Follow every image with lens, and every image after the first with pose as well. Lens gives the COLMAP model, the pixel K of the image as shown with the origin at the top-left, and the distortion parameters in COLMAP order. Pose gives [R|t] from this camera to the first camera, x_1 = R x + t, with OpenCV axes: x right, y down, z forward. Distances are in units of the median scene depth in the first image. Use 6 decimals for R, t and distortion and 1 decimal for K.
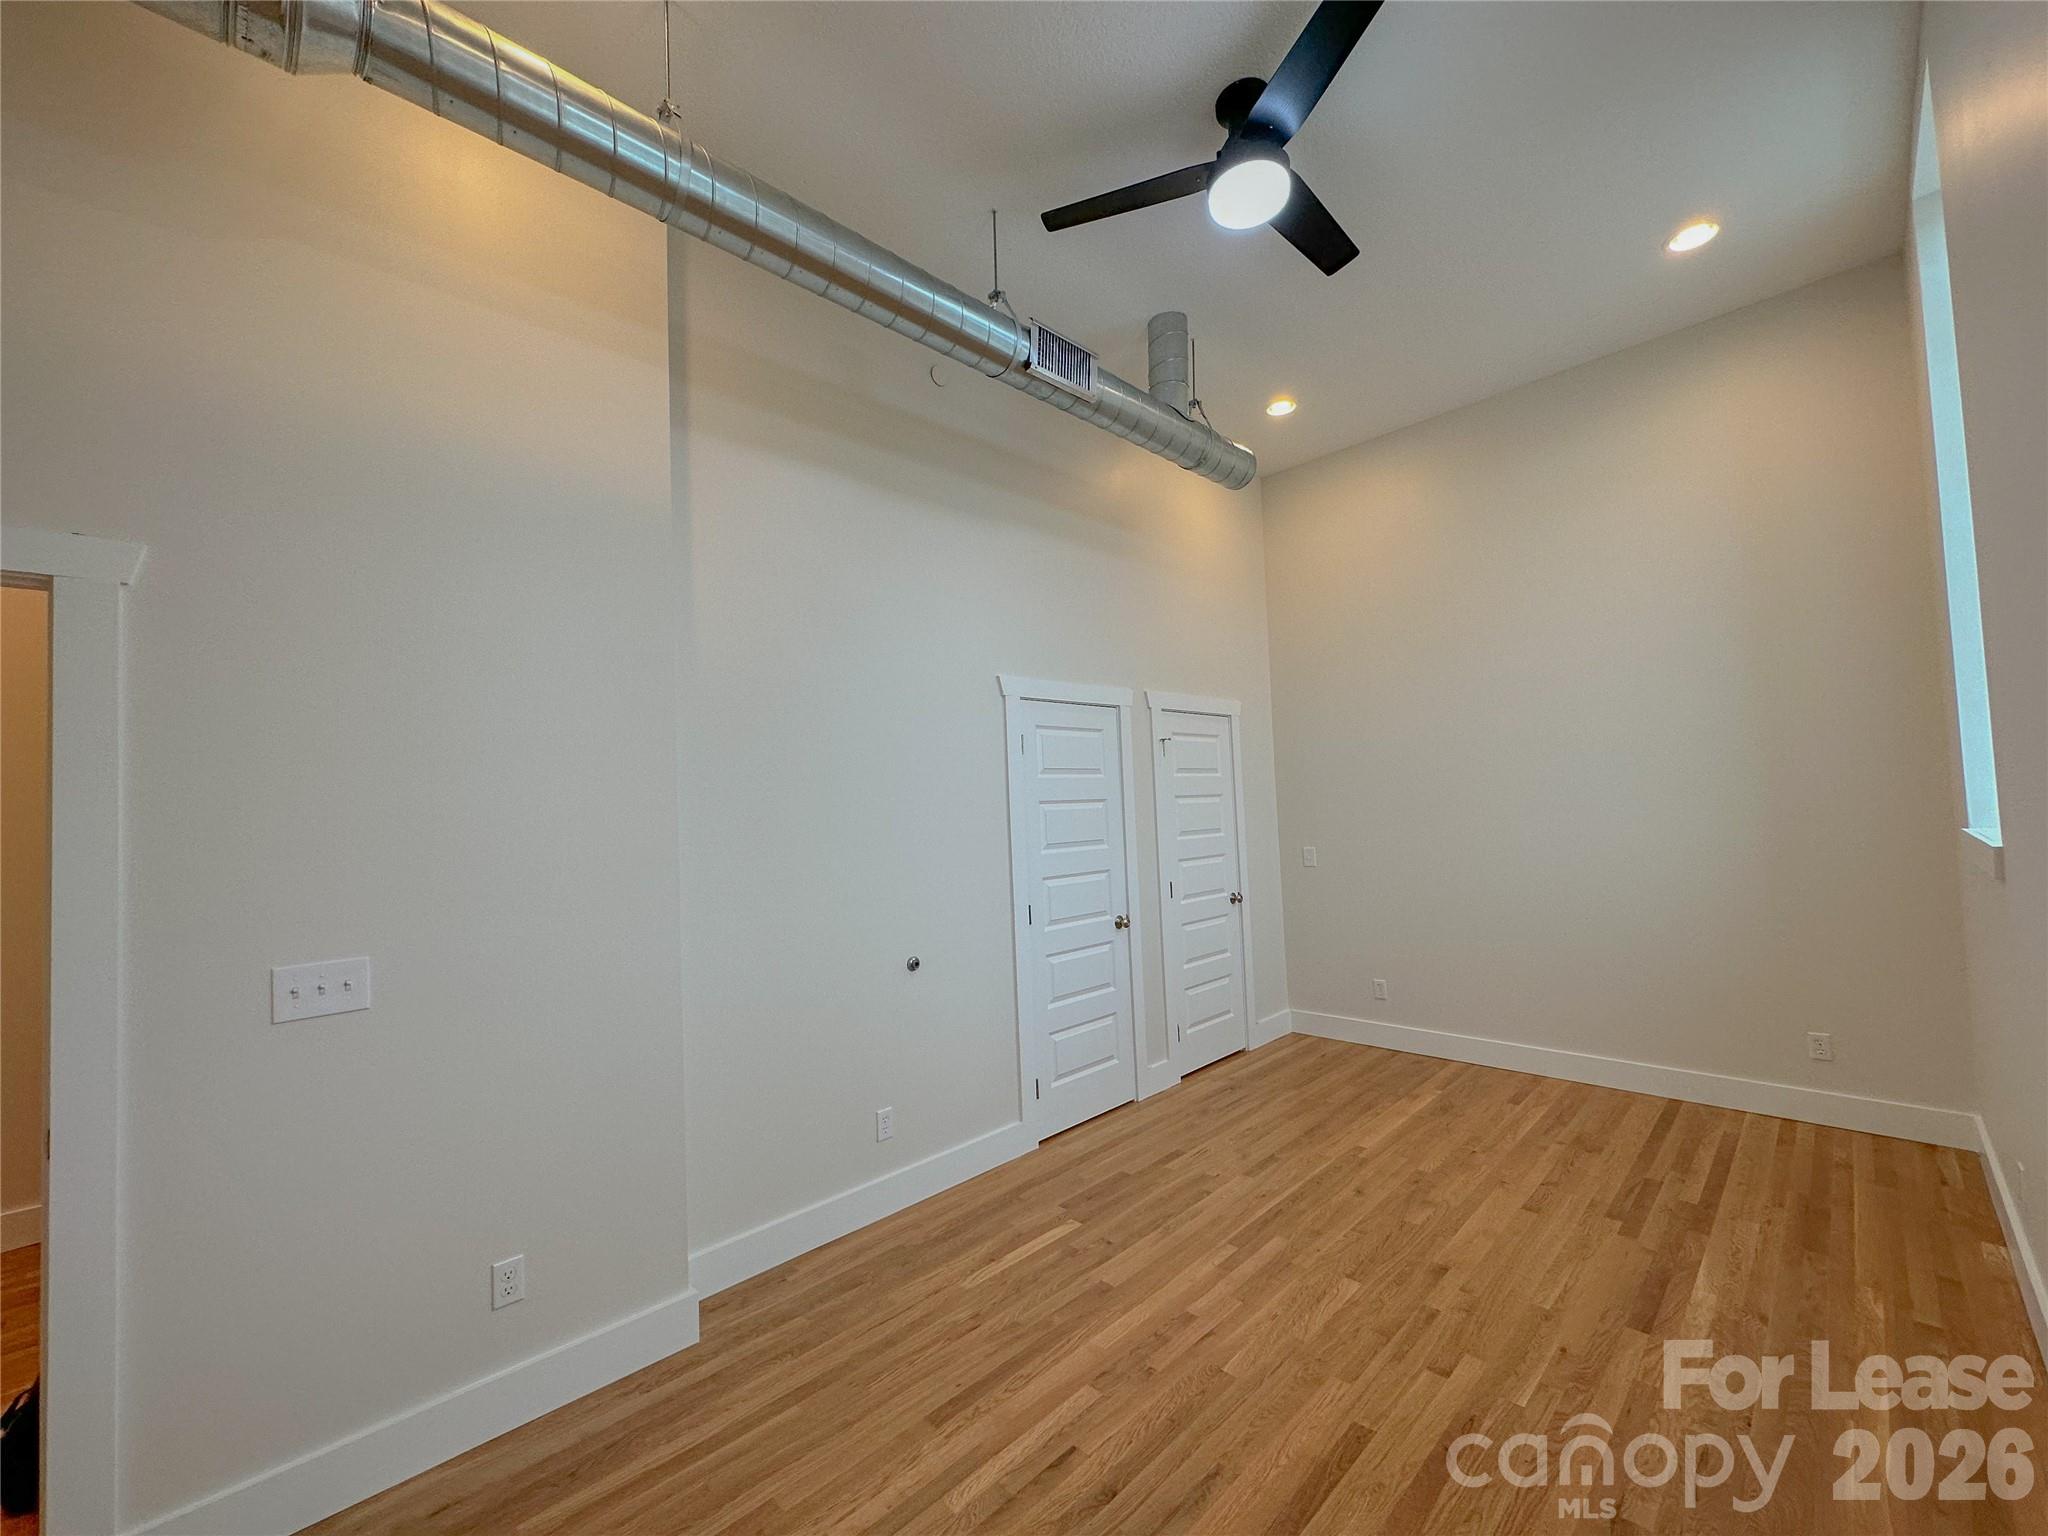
lens RADIAL K [[812.7, 0, 1028.3], [0, 812.7, 772.7], [0, 0, 1]] dist [-0.000369, -0.000186]
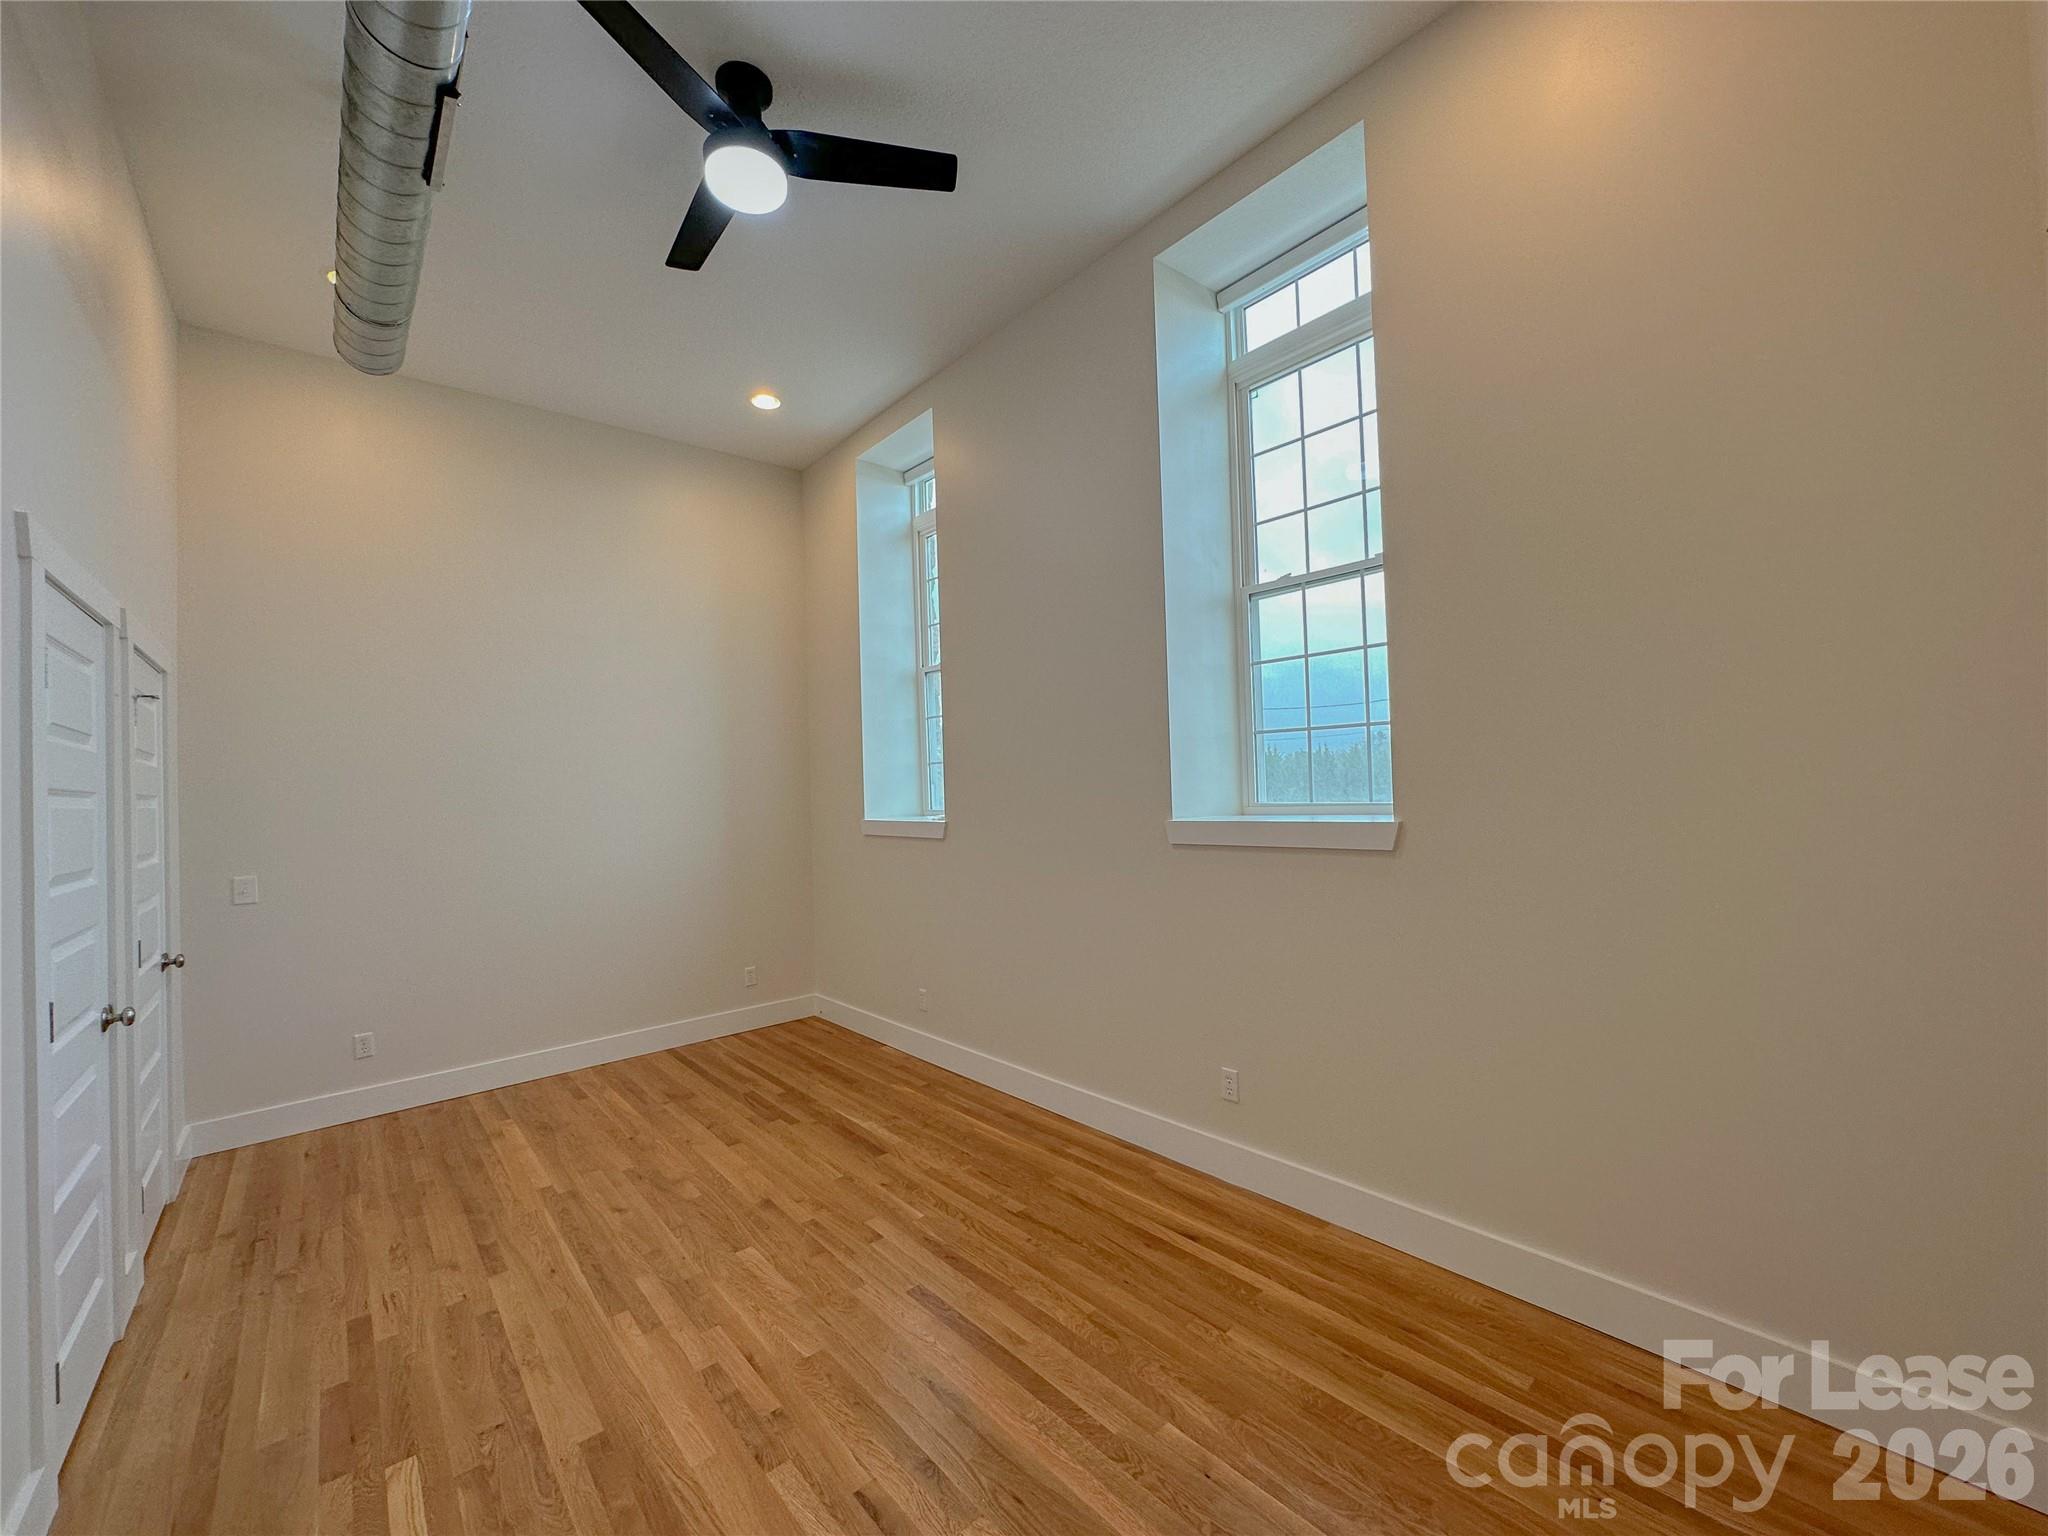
lens RADIAL K [[812.7, 0, 1028.3], [0, 812.7, 772.7], [0, 0, 1]] dist [-0.000369, -0.000186]
pose [[0.058704, 0.058598, 0.996554, -0.519979], [-0.012290, 0.998243, -0.057973, 0.055908], [-0.998200, -0.008845, 0.059321, 0.461093]]
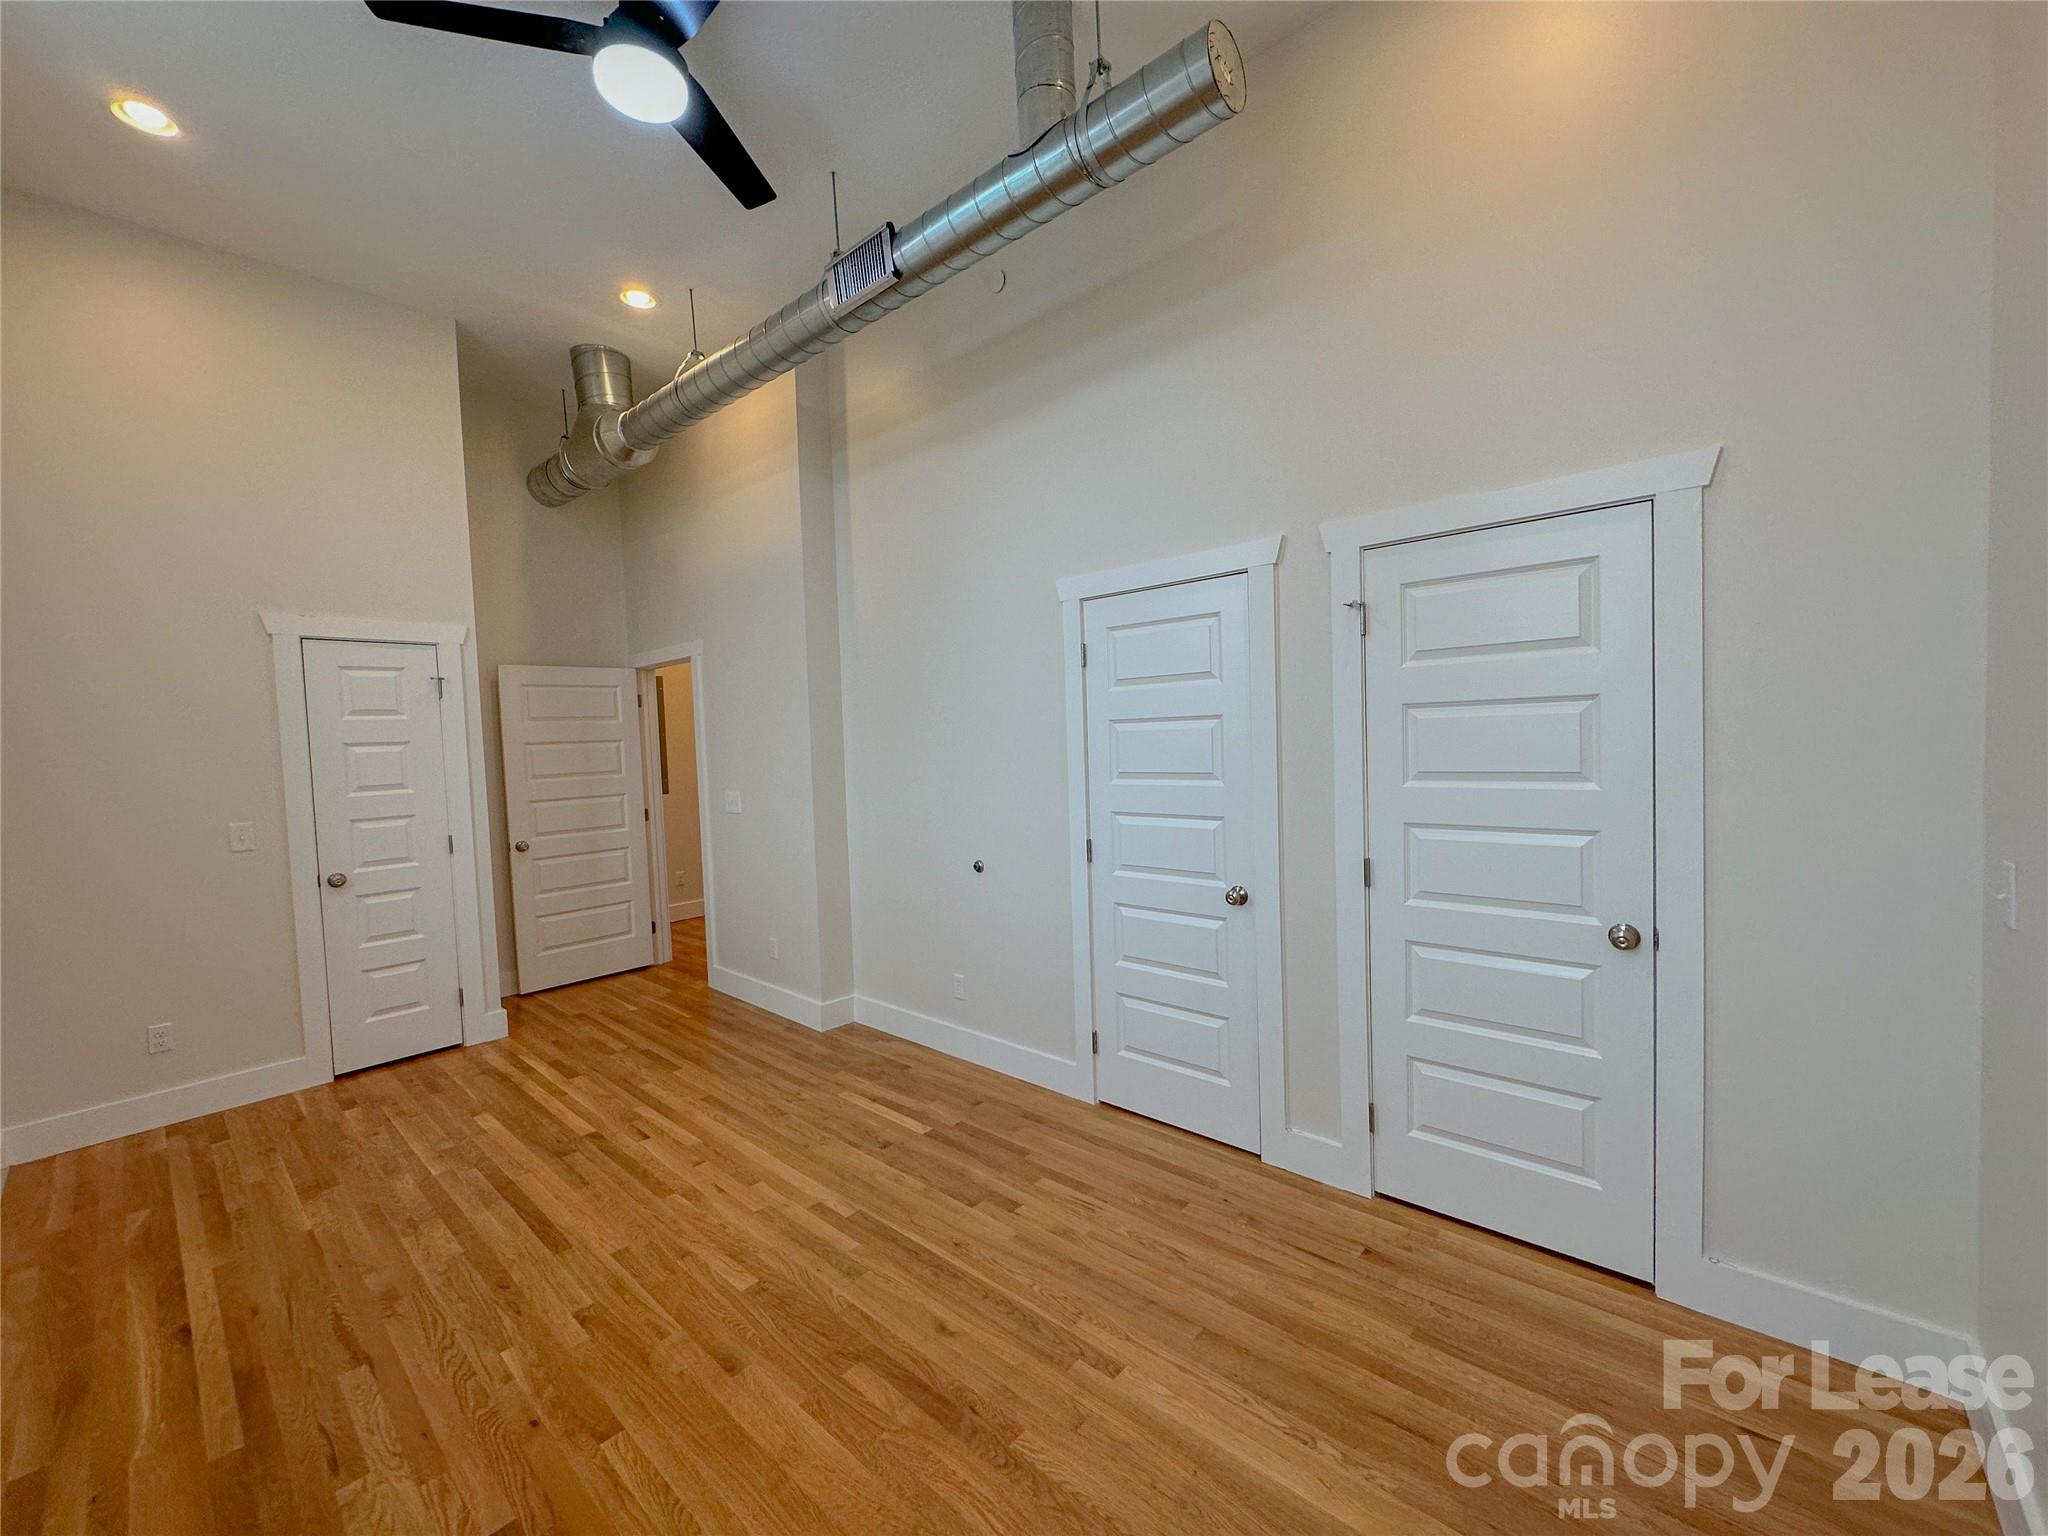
lens RADIAL K [[812.7, 0, 1028.3], [0, 812.7, 772.7], [0, 0, 1]] dist [-0.000369, -0.000186]
pose [[0.070636, 0.083798, -0.993976, 1.001274], [0.074855, 0.993210, 0.089053, 0.009466], [0.994690, -0.080694, 0.063884, 1.027850]]
